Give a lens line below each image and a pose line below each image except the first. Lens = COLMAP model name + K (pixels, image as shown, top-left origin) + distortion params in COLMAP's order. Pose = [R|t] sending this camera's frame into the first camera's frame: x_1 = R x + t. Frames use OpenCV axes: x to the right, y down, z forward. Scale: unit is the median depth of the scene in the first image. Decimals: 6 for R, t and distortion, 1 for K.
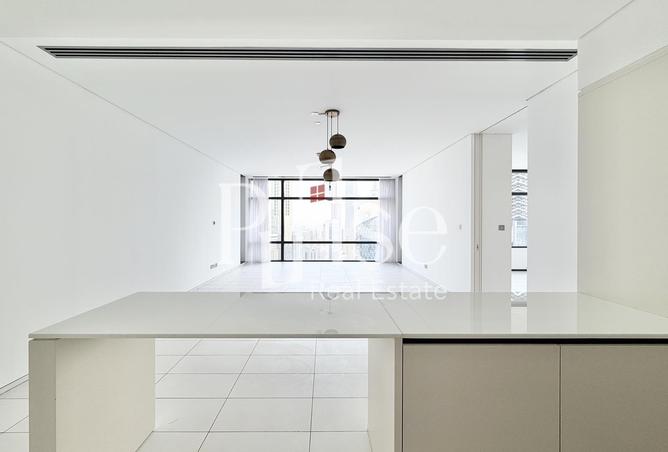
lens RADIAL K [[272.0, 0, 324.5], [0, 272.0, 223.6], [0, 0, 1]] dist [-0.000390, 0.000002]
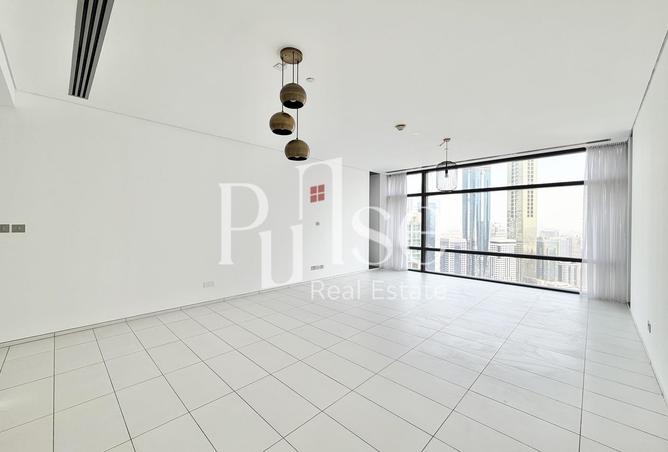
lens RADIAL K [[269.2, 0, 334.0], [0, 269.2, 226.0], [0, 0, 1]] dist [-0.000441, 0.000053]
pose [[0.716753, 0.009199, -0.697266, 0.219846], [-0.010589, 0.999941, 0.002307, 0.001829], [0.697247, 0.005730, 0.716808, 0.242921]]
